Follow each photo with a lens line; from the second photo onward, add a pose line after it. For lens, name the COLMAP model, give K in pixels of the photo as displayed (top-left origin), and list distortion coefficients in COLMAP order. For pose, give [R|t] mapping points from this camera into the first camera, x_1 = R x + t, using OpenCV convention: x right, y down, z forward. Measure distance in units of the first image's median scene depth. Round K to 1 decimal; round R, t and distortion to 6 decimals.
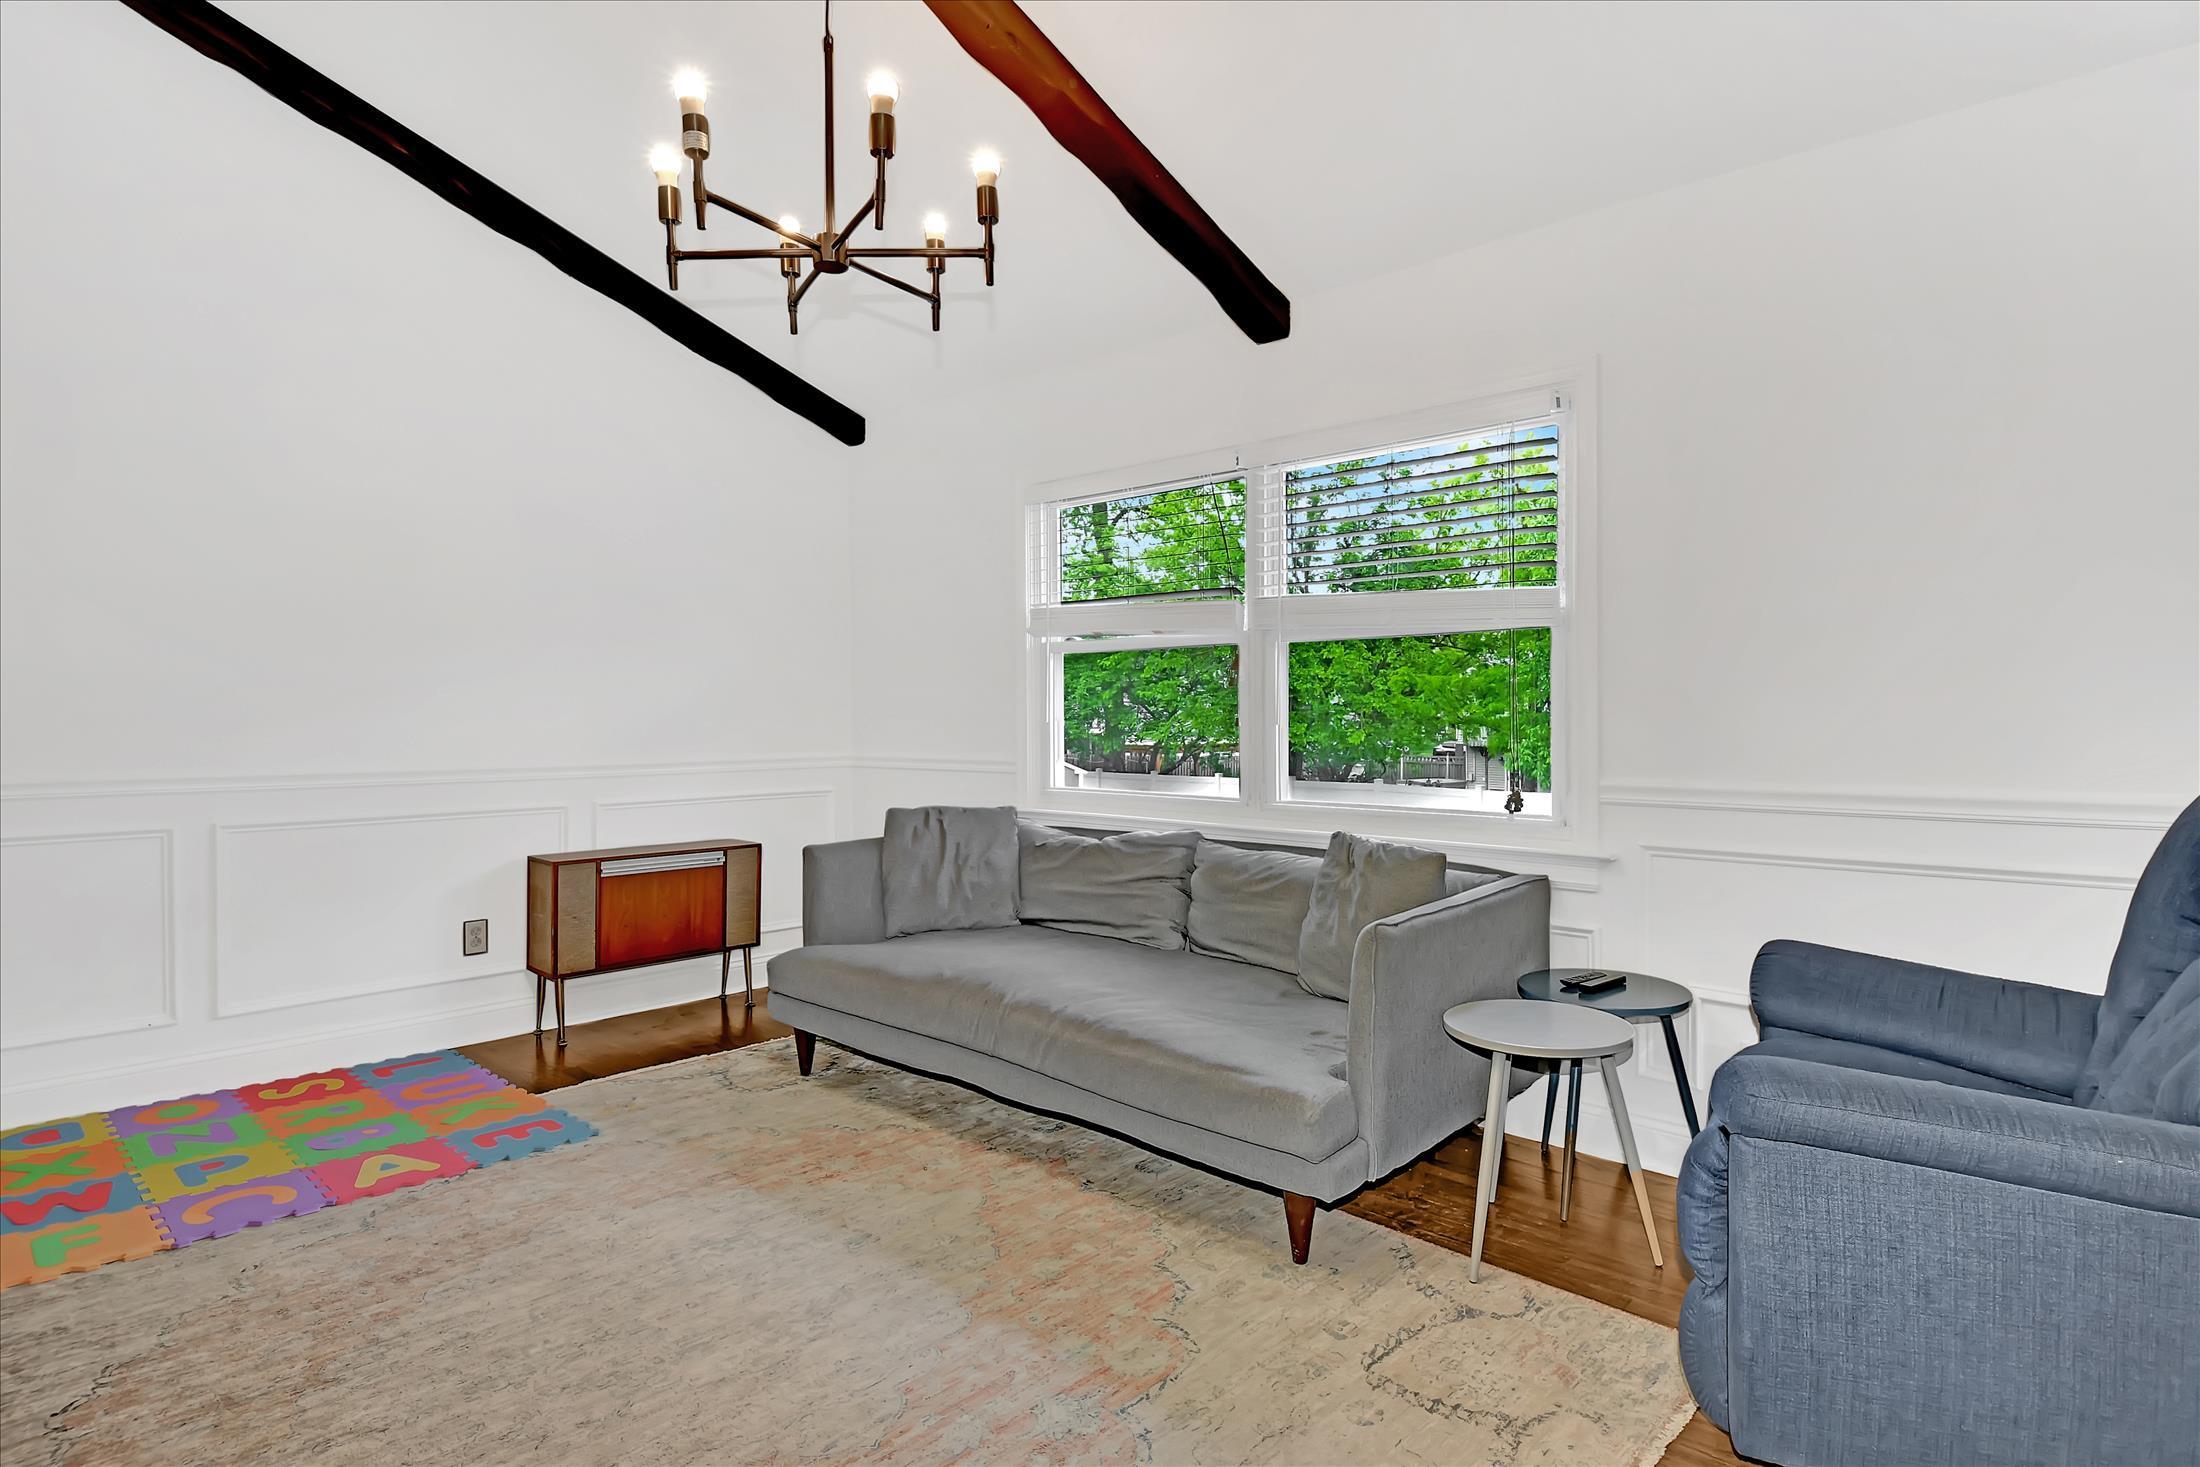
lens RADIAL K [[1153.7, 0, 1173.6], [0, 1153.7, 711.9], [0, 0, 1]] dist [0.015446, -0.022933]
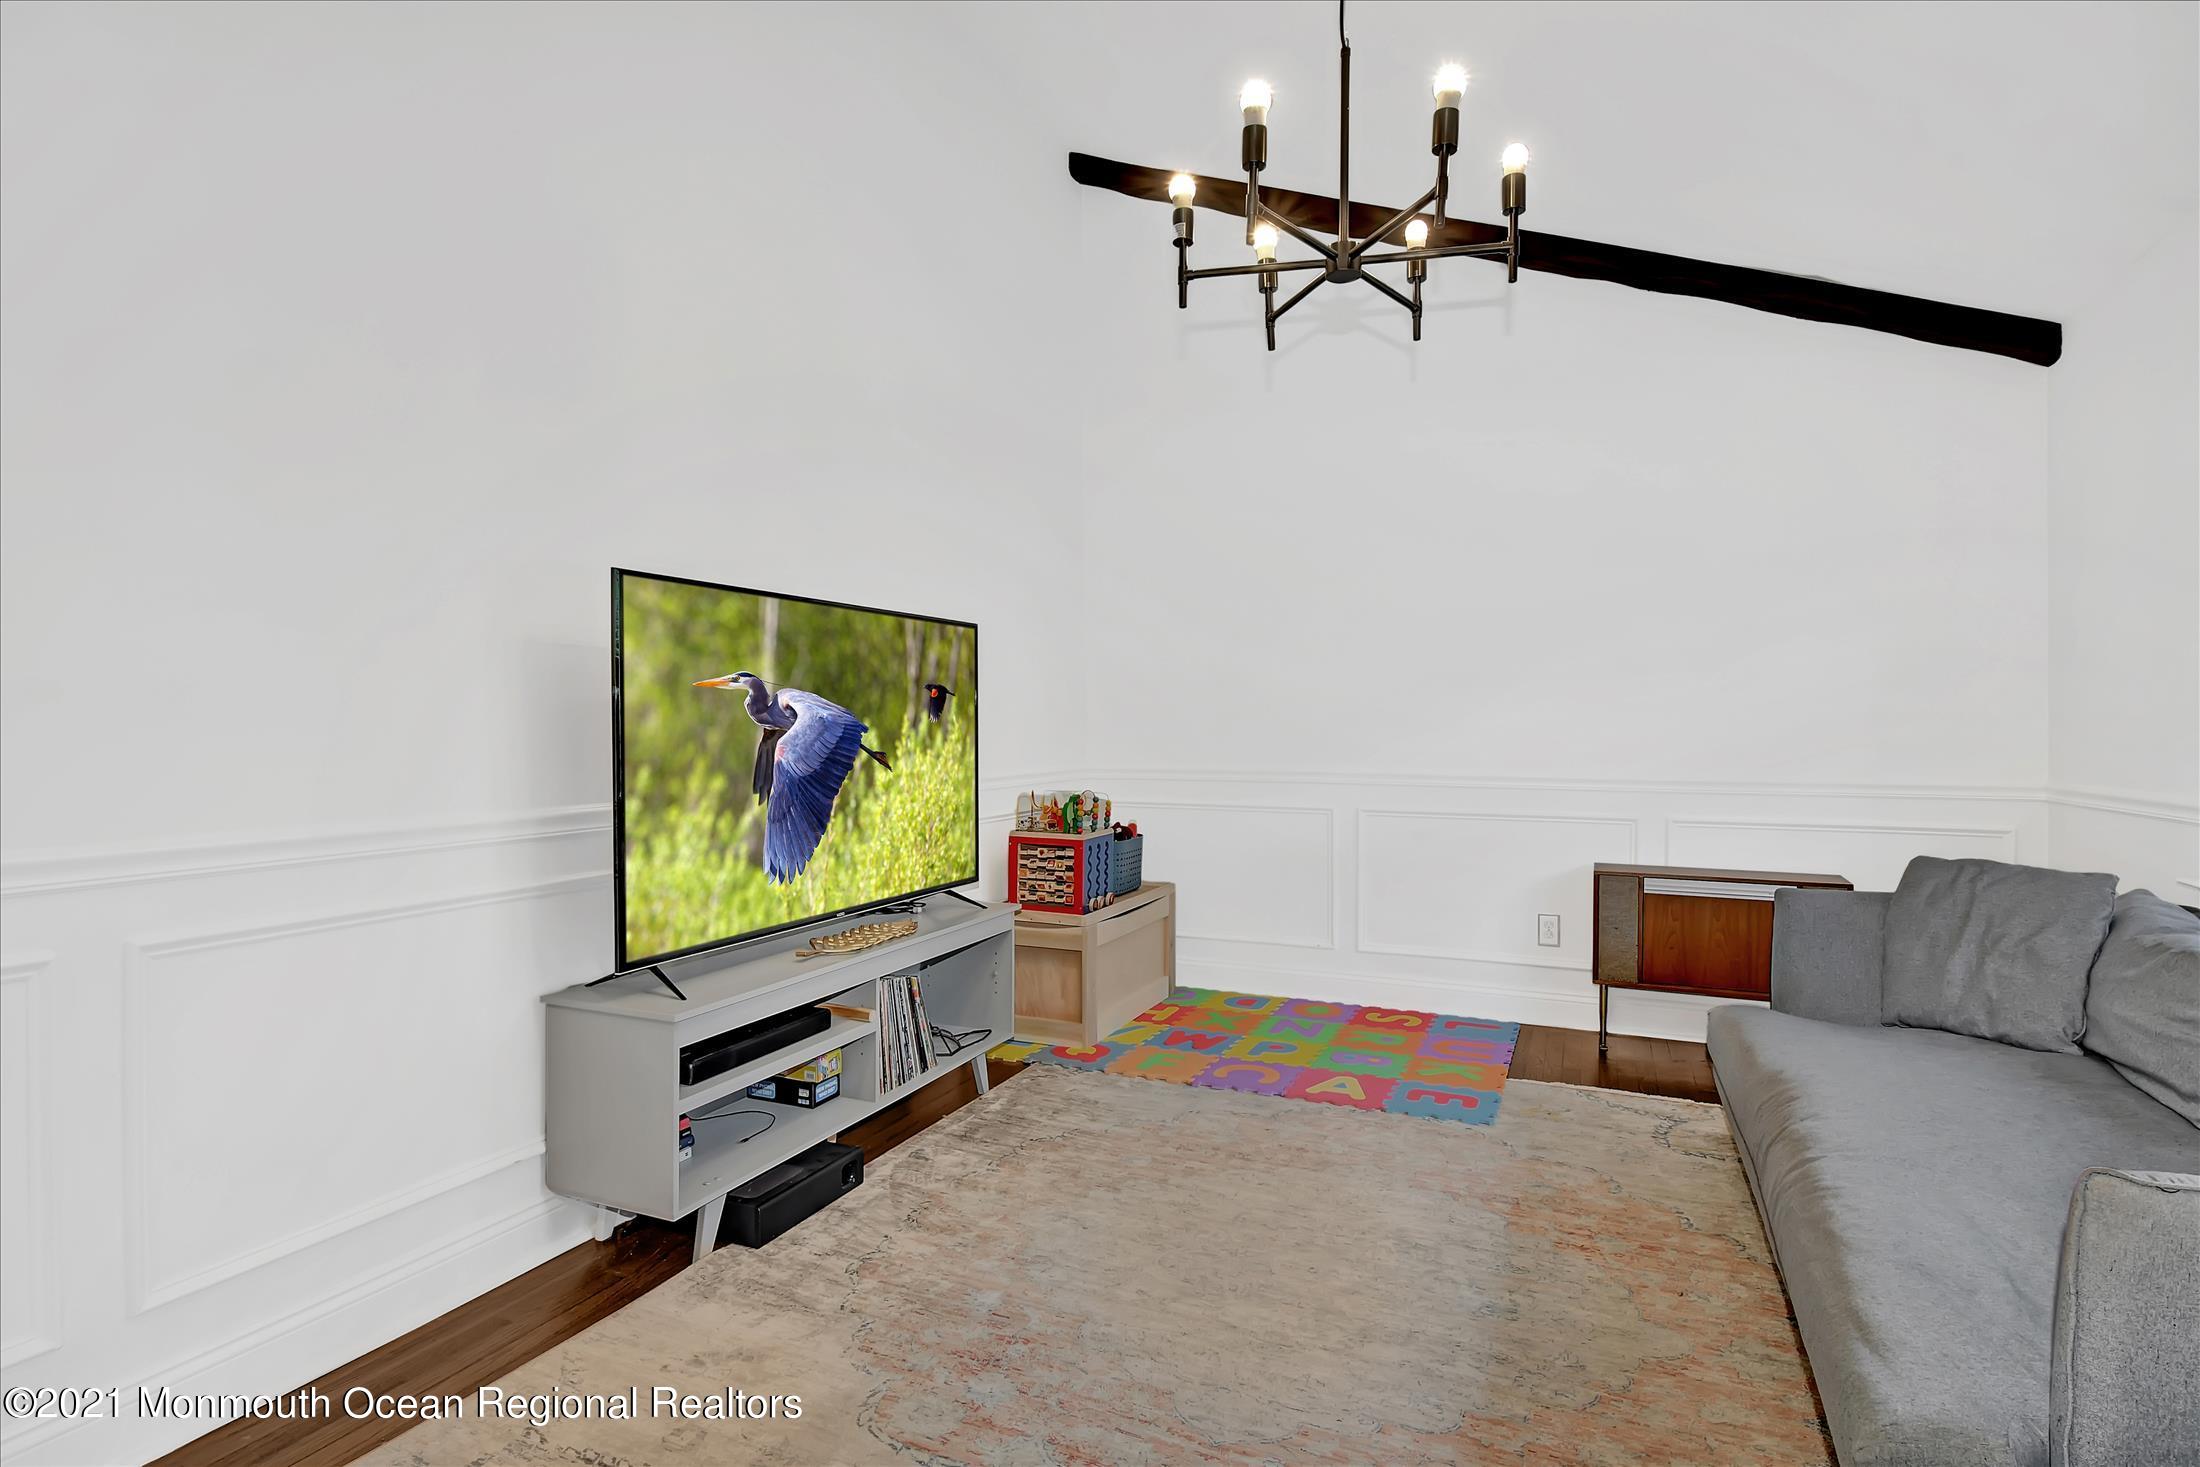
lens RADIAL K [[1136.9, 0, 1106.2], [0, 1136.9, 733.0], [0, 0, 1]] dist [0.013978, -0.024871]
pose [[0.290828, 0.010186, -0.956721, 0.399582], [-0.001609, 0.999947, 0.010157, -0.004400], [0.956774, -0.001414, 0.290829, 0.361850]]
